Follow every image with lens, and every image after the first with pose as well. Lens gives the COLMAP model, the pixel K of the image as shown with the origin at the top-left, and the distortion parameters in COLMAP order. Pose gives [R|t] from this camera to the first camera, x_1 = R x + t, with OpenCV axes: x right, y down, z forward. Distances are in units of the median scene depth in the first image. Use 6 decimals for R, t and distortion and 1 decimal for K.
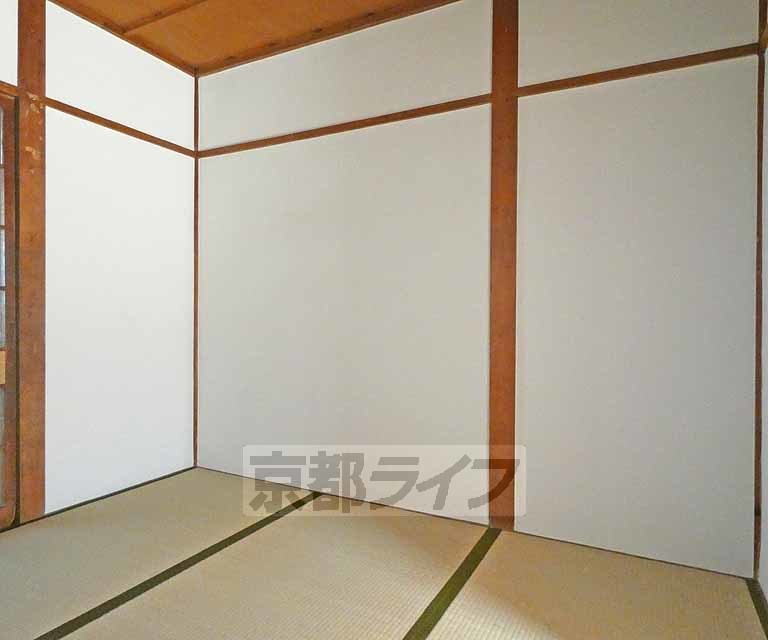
lens RADIAL K [[490.4, 0, 384.0], [0, 490.4, 320.0], [0, 0, 1]] dist [-0.019125, -0.000791]
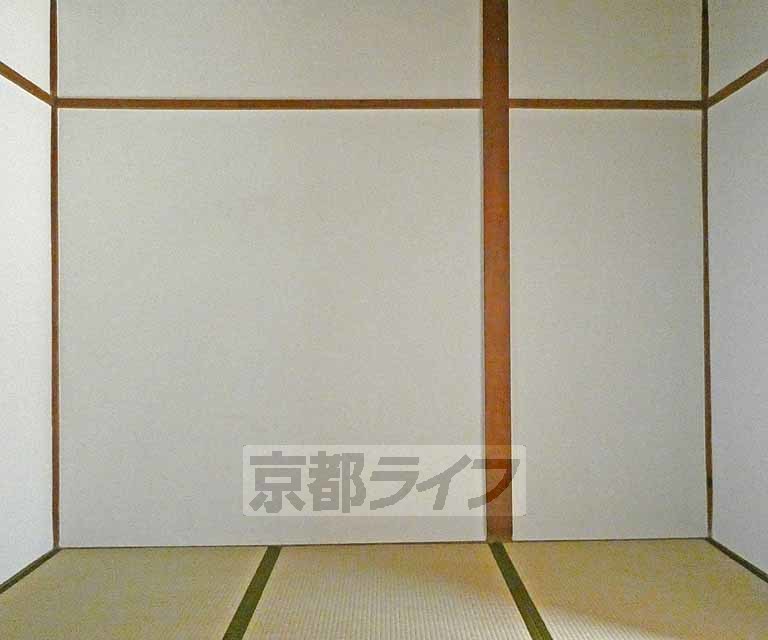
lens RADIAL K [[497.5, 0, 384.0], [0, 497.5, 320.0], [0, 0, 1]] dist [-0.003324, -0.003339]
pose [[0.882121, -0.009262, 0.470931, -0.440102], [0.018958, 0.999695, -0.015851, -0.006146], [-0.470641, 0.022910, 0.882027, 0.221151]]
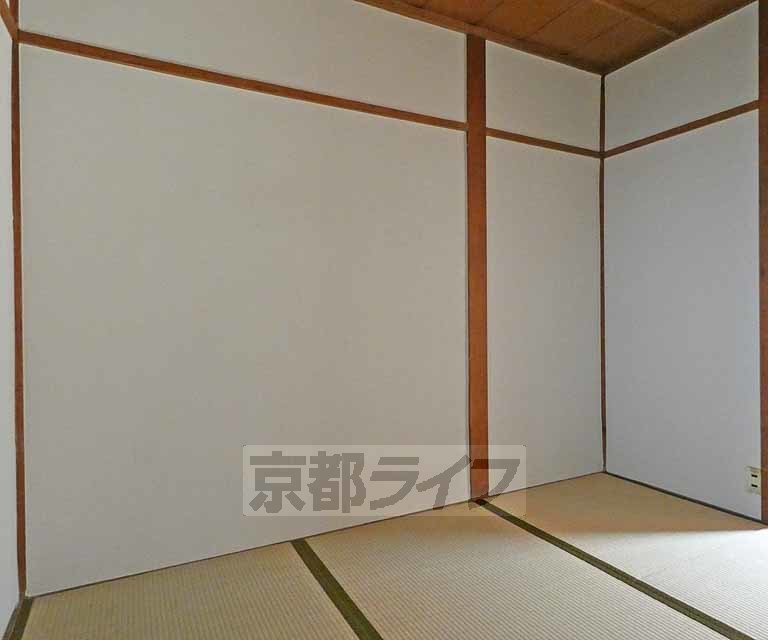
lens RADIAL K [[509.3, 0, 394.1], [0, 509.3, 315.5], [0, 0, 1]] dist [0.000169, -0.001474]
pose [[0.571778, -0.014479, 0.820280, -0.887441], [0.021322, 0.999769, 0.002785, -0.018949], [-0.820131, 0.015898, 0.571955, 0.468414]]
